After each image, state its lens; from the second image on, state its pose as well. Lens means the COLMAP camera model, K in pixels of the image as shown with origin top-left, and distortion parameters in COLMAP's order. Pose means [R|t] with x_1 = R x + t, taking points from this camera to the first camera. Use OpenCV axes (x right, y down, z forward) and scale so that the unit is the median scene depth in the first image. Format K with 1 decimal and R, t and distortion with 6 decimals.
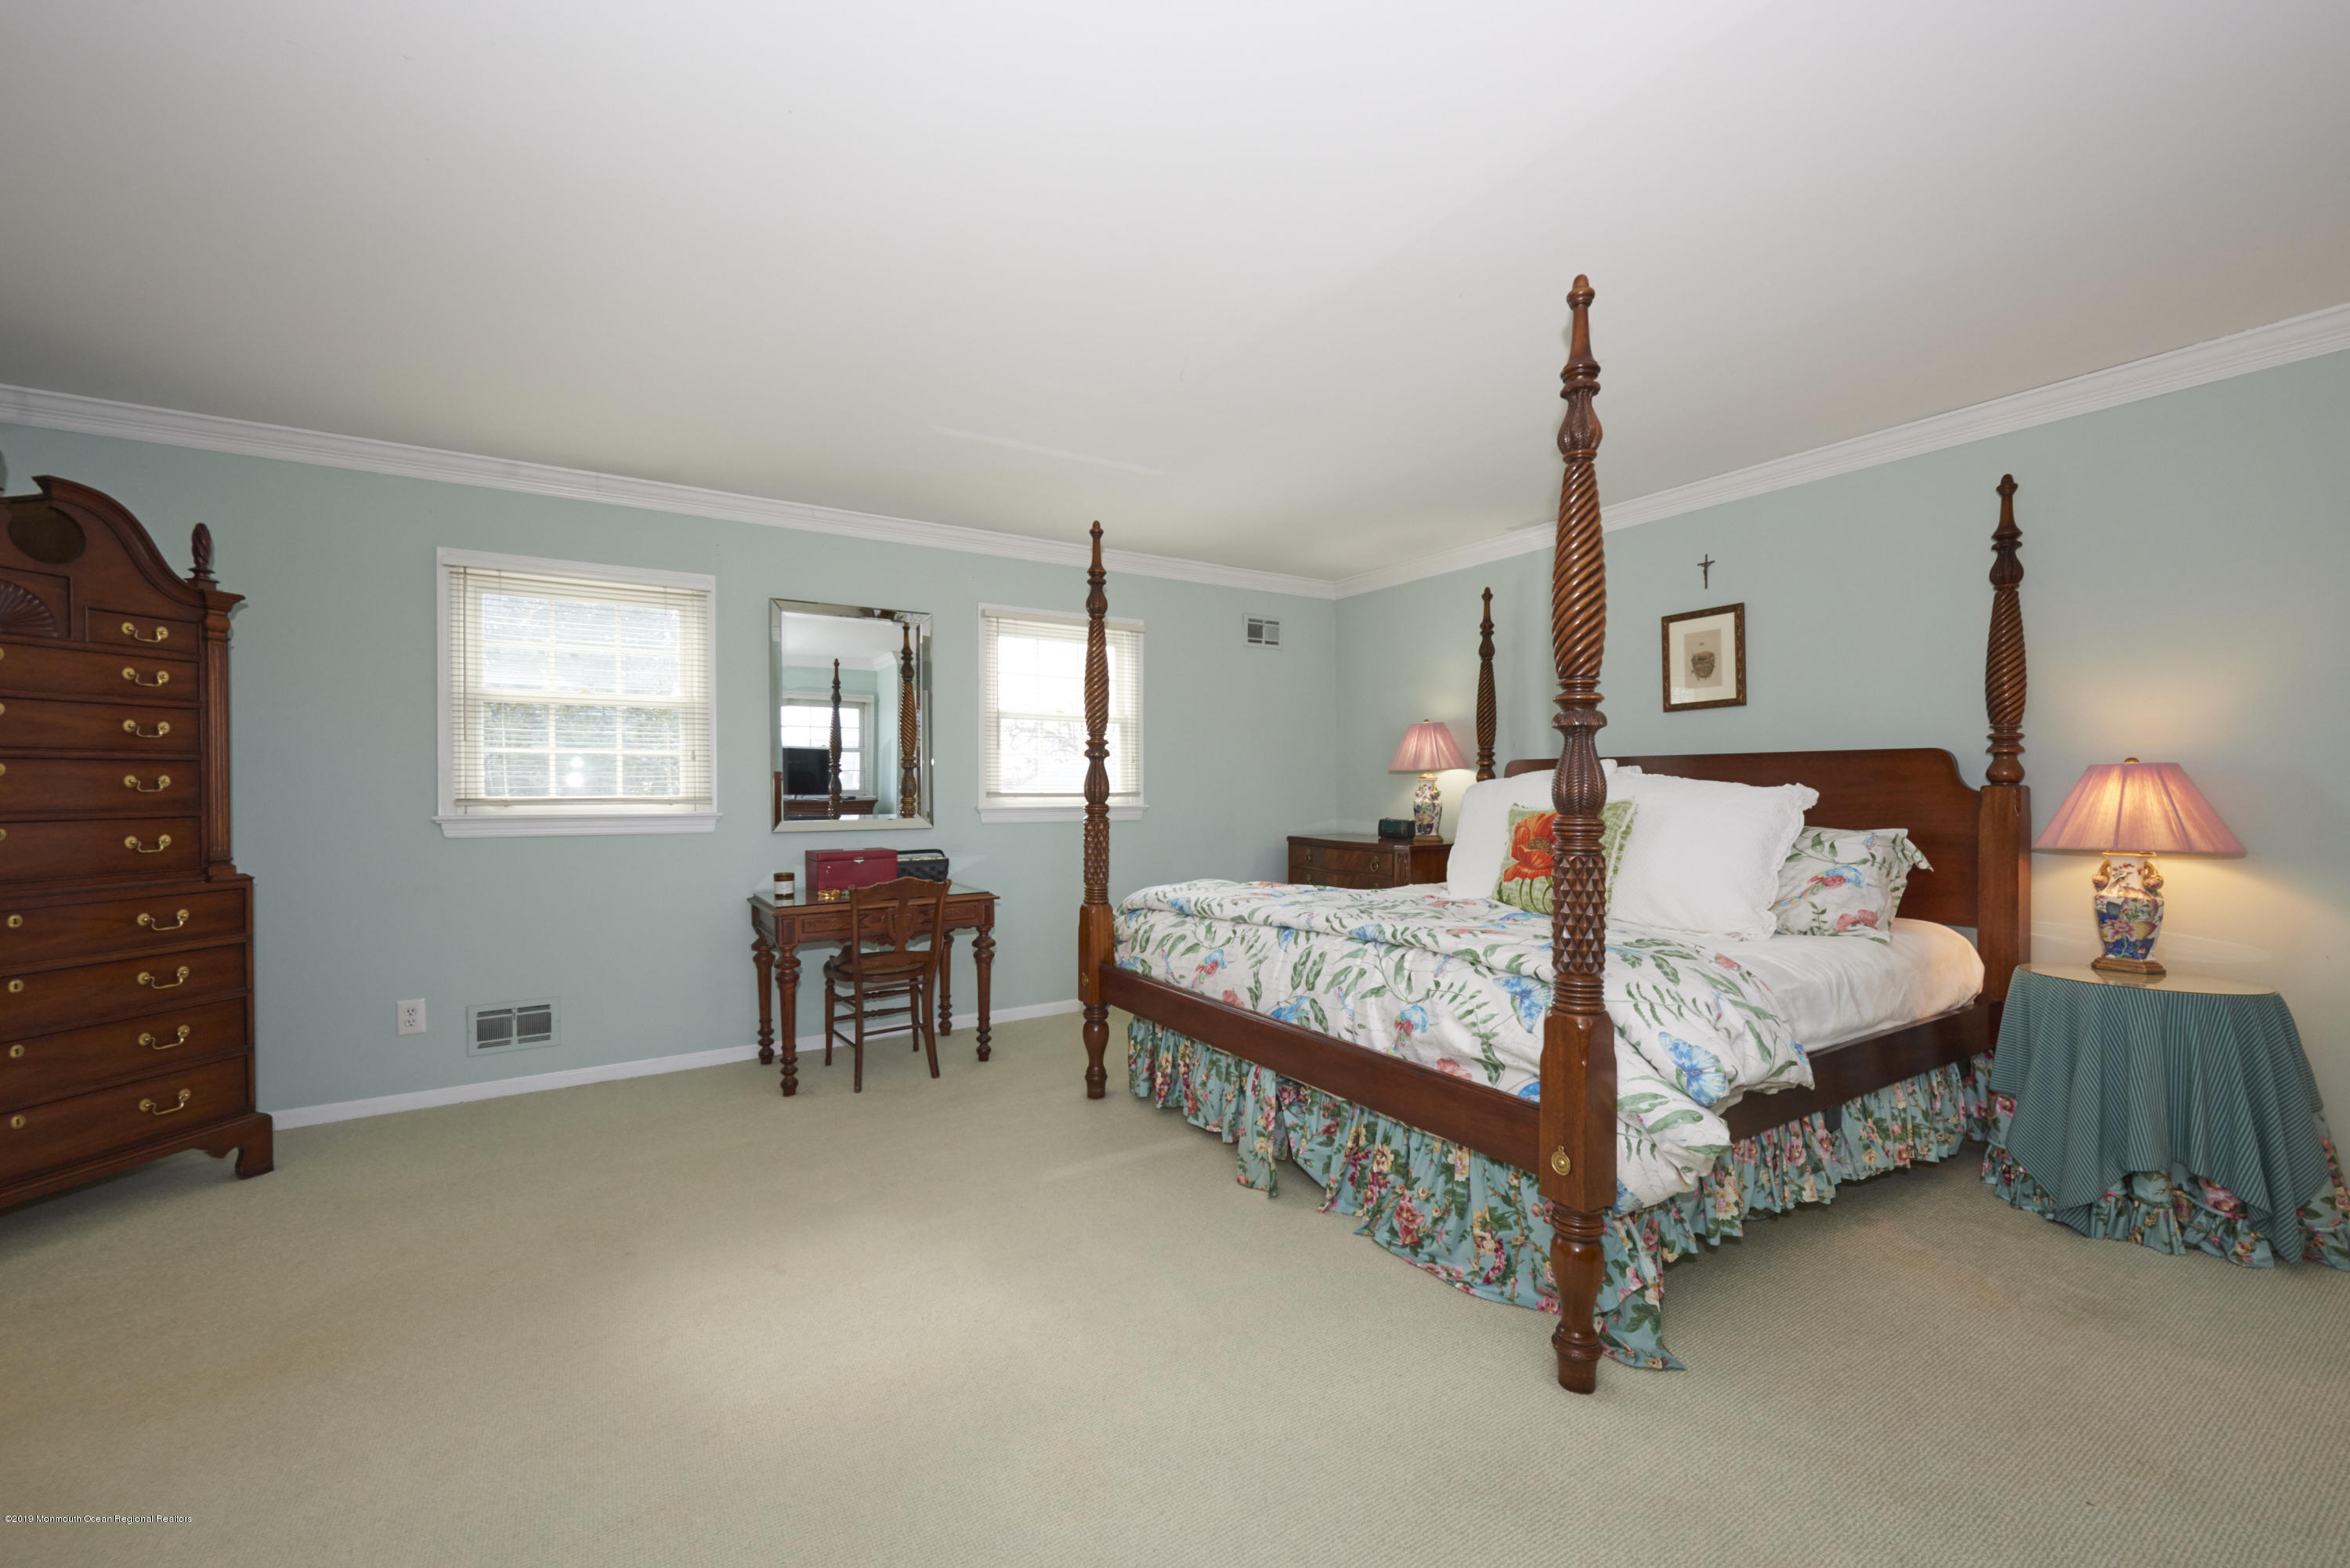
lens RADIAL K [[944.0, 0, 1180.5], [0, 944.0, 789.6], [0, 0, 1]] dist [0.001722, 0.000232]
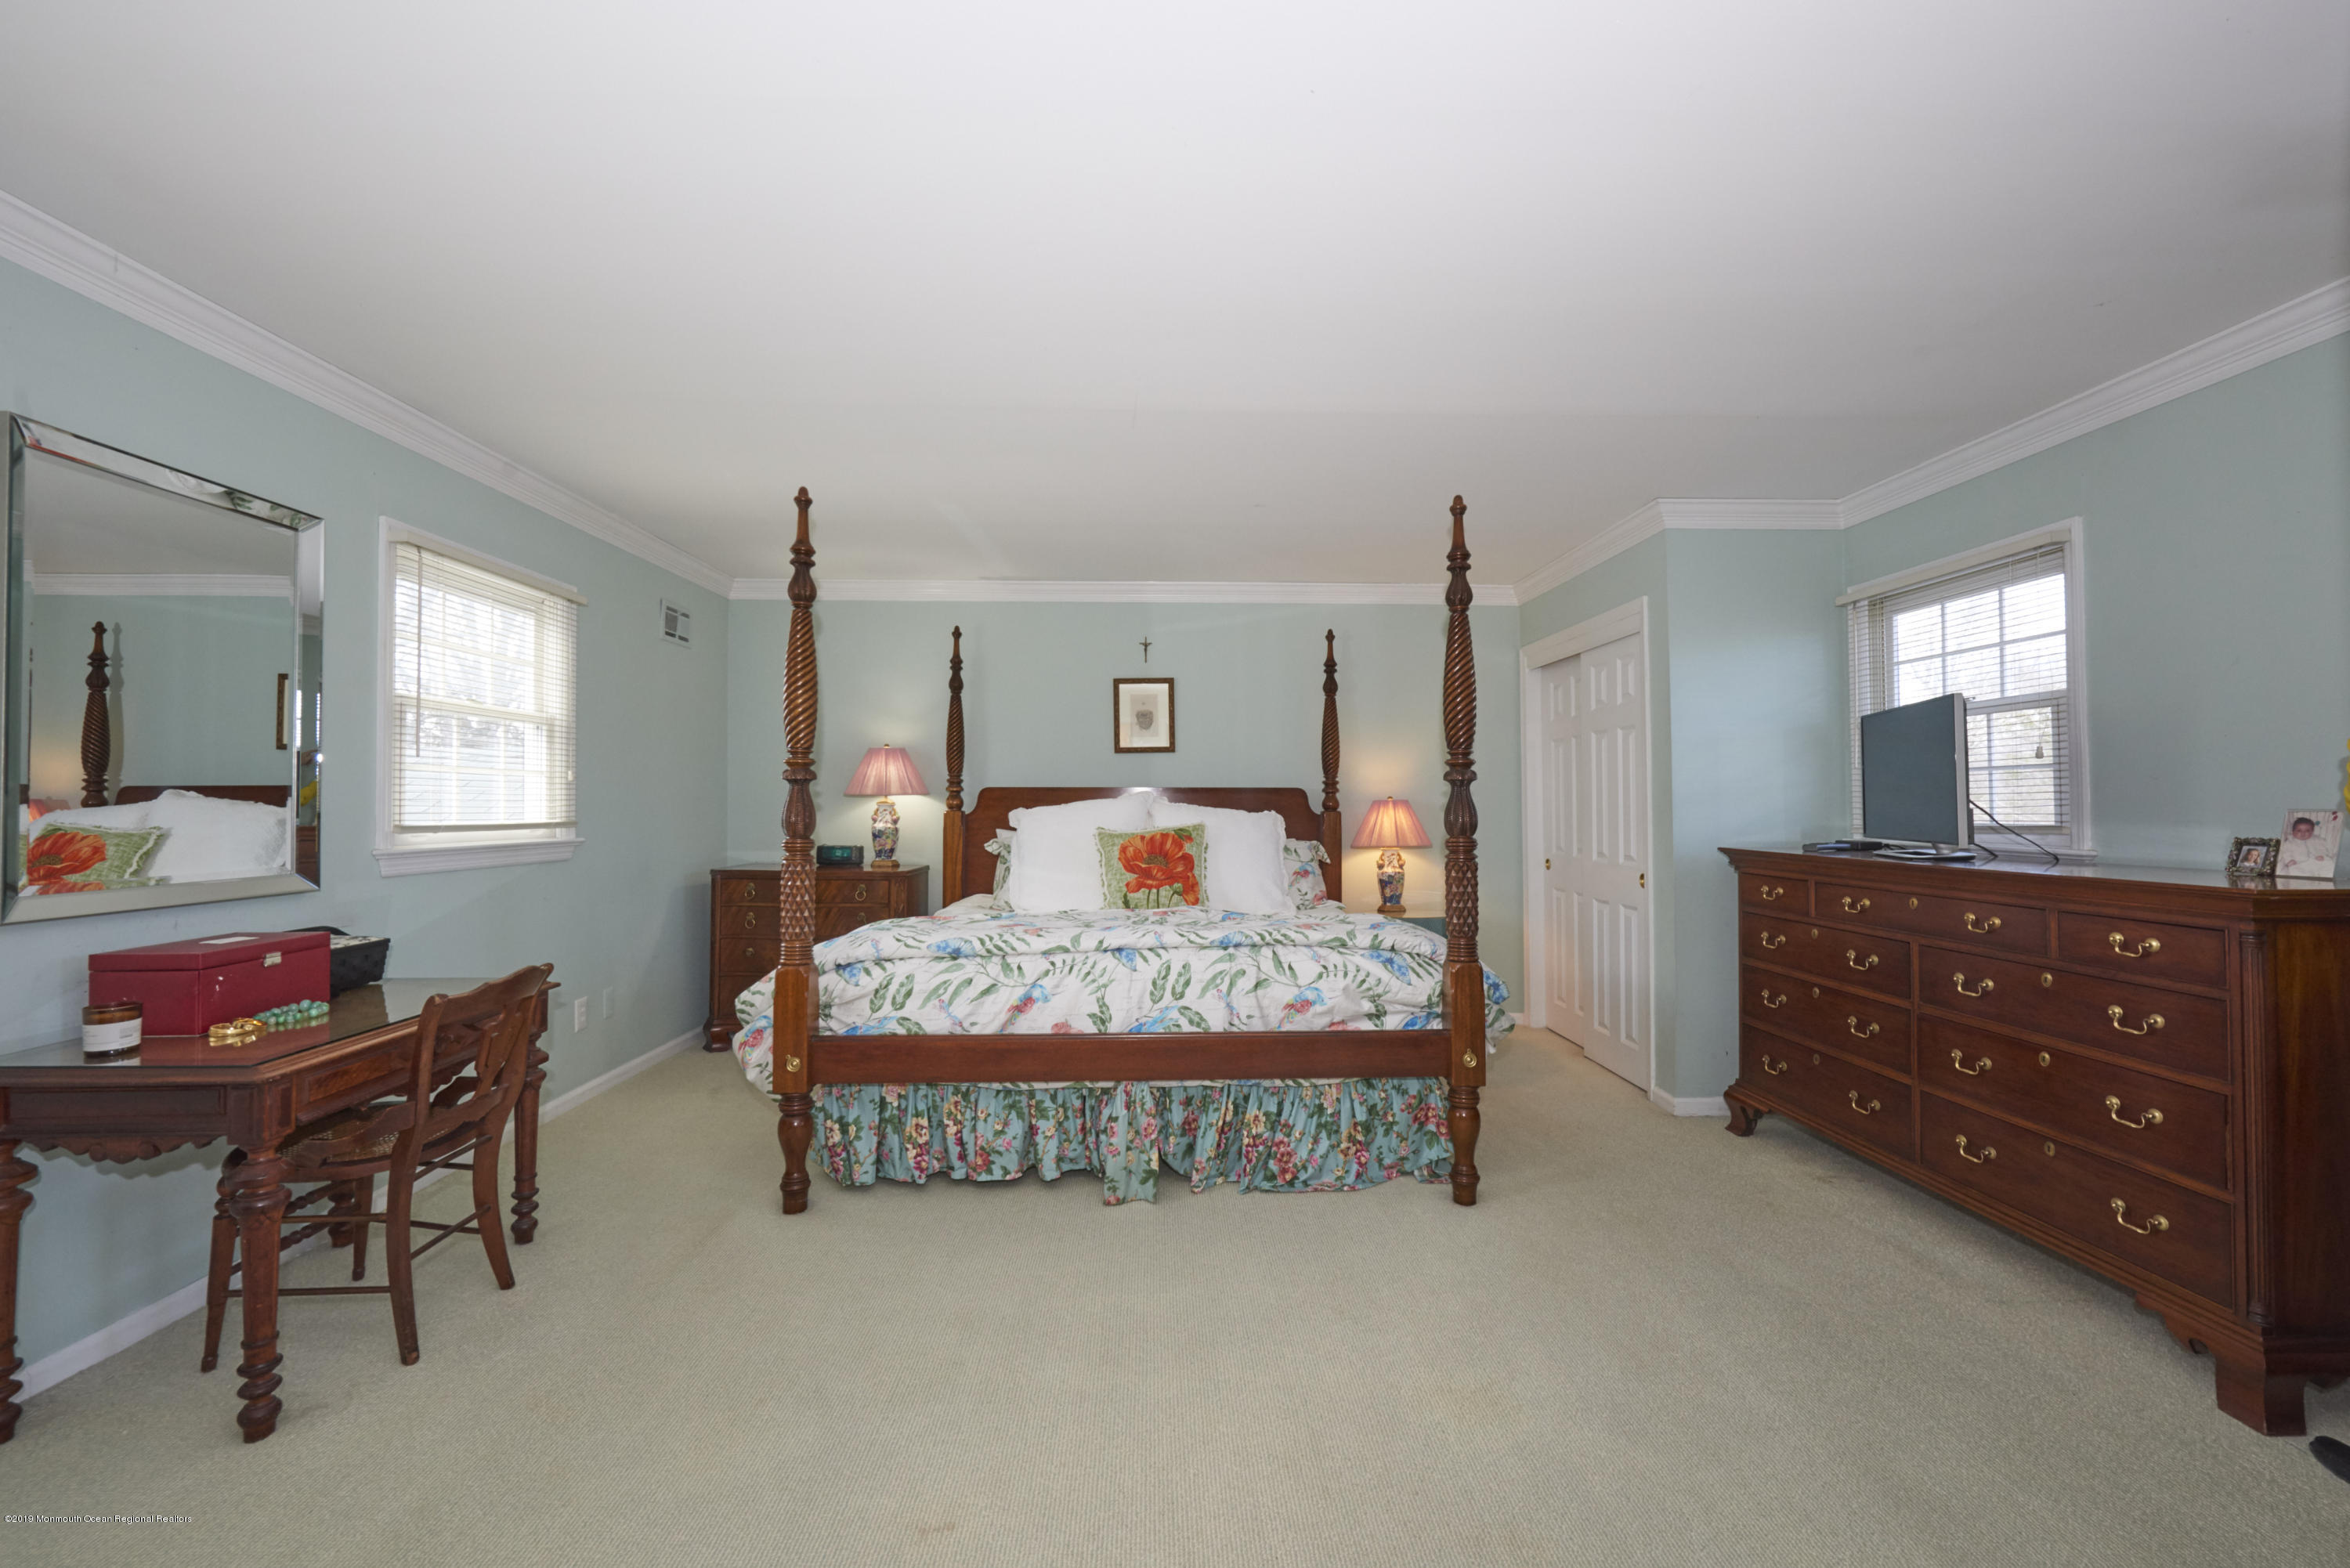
lens RADIAL K [[944.0, 0, 1179.0], [0, 944.0, 783.8], [0, 0, 1]] dist [0.001722, 0.000232]
pose [[0.508336, 0.019146, 0.860946, -0.718304], [0.001550, 0.999731, -0.023148, -0.014588], [-0.861158, 0.013101, 0.508169, 0.370958]]
